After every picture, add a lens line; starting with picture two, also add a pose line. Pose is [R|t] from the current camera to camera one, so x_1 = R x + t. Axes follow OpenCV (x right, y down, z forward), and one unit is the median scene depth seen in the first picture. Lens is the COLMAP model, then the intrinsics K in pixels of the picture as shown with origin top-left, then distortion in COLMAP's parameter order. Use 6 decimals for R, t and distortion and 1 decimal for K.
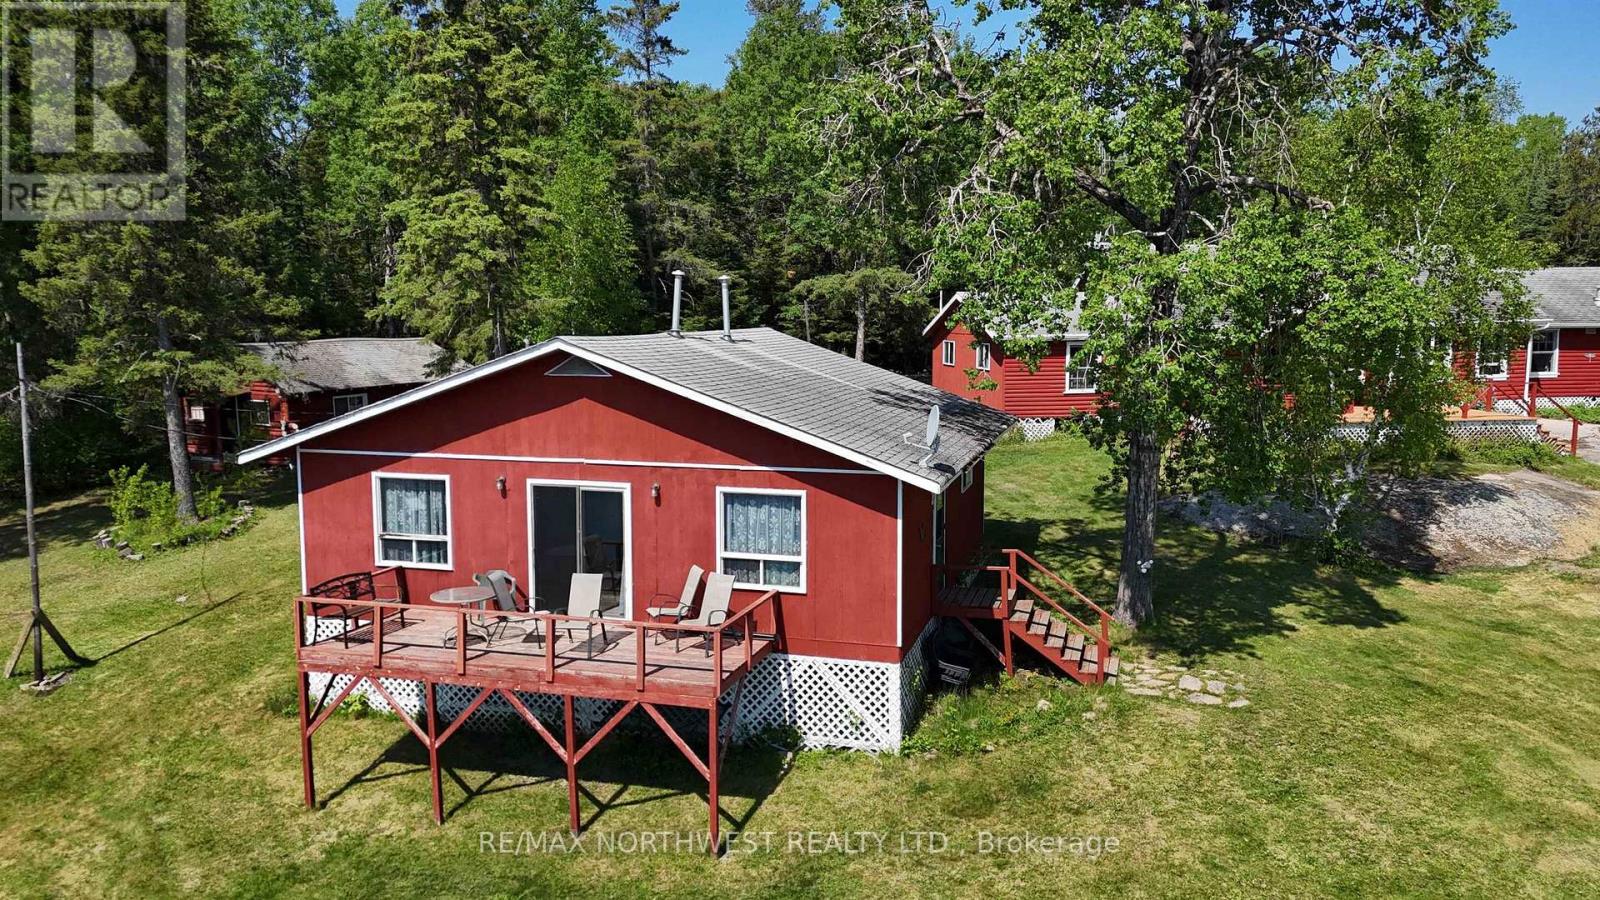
lens RADIAL K [[1206.8, 0, 798.5], [0, 1206.8, 458.1], [0, 0, 1]] dist [0.046934, -0.001477]
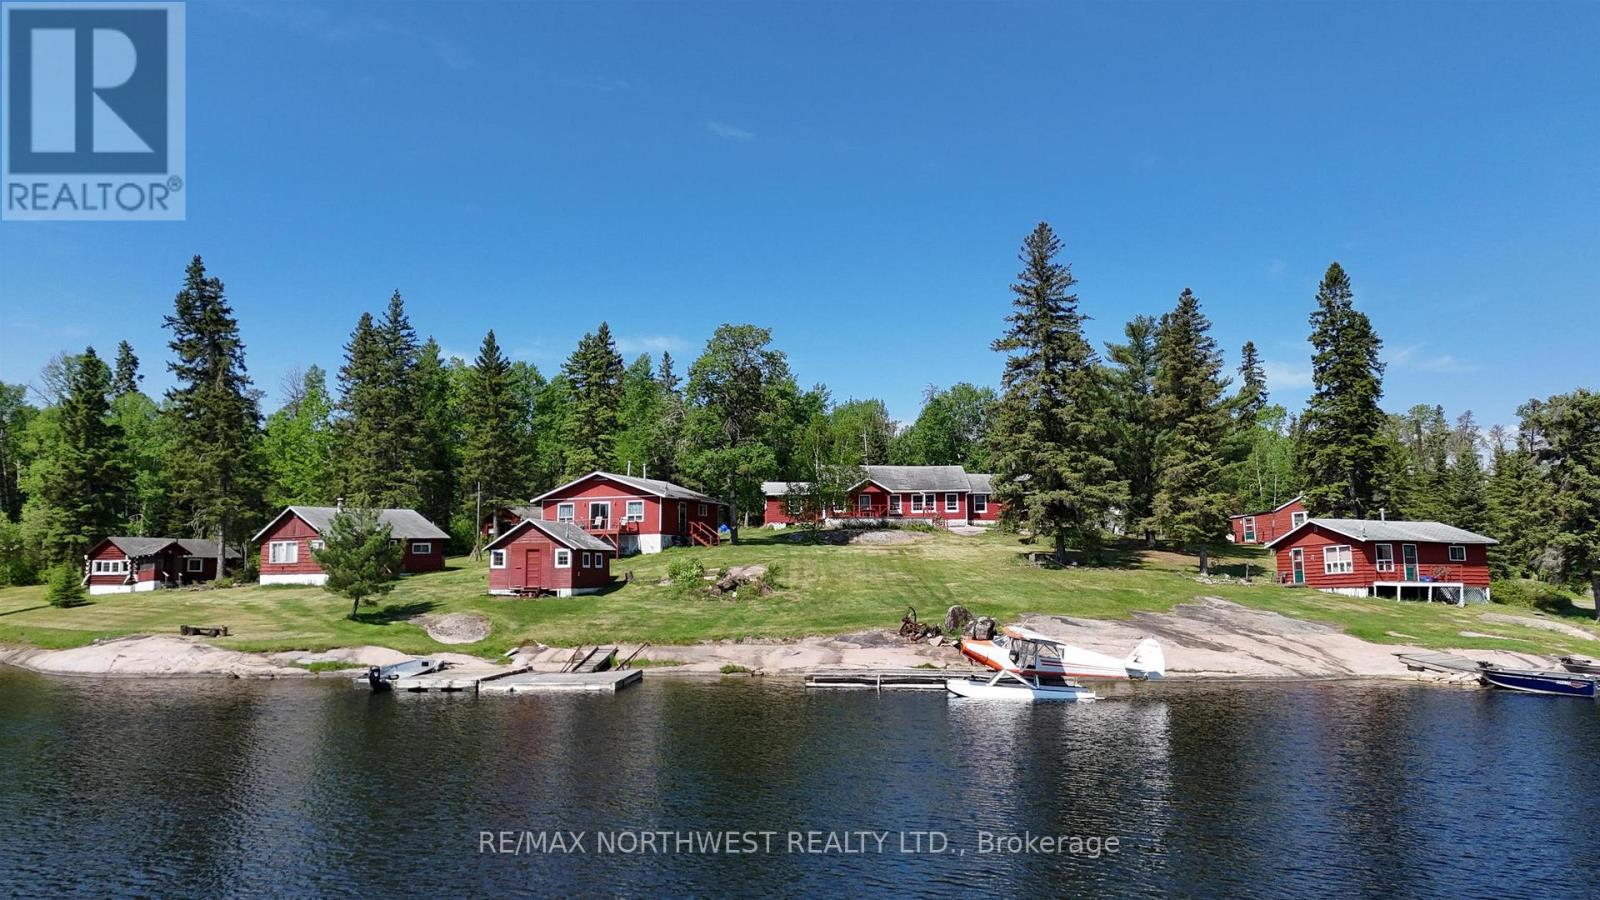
lens RADIAL K [[1206.8, 0, 804.4], [0, 1206.8, 449.0], [0, 0, 1]] dist [0.046934, -0.001477]
pose [[0.993308, -0.015812, -0.114404, 0.687073], [-0.011494, 0.972132, -0.234153, 0.543963], [0.114918, 0.233901, 0.965445, -2.097327]]
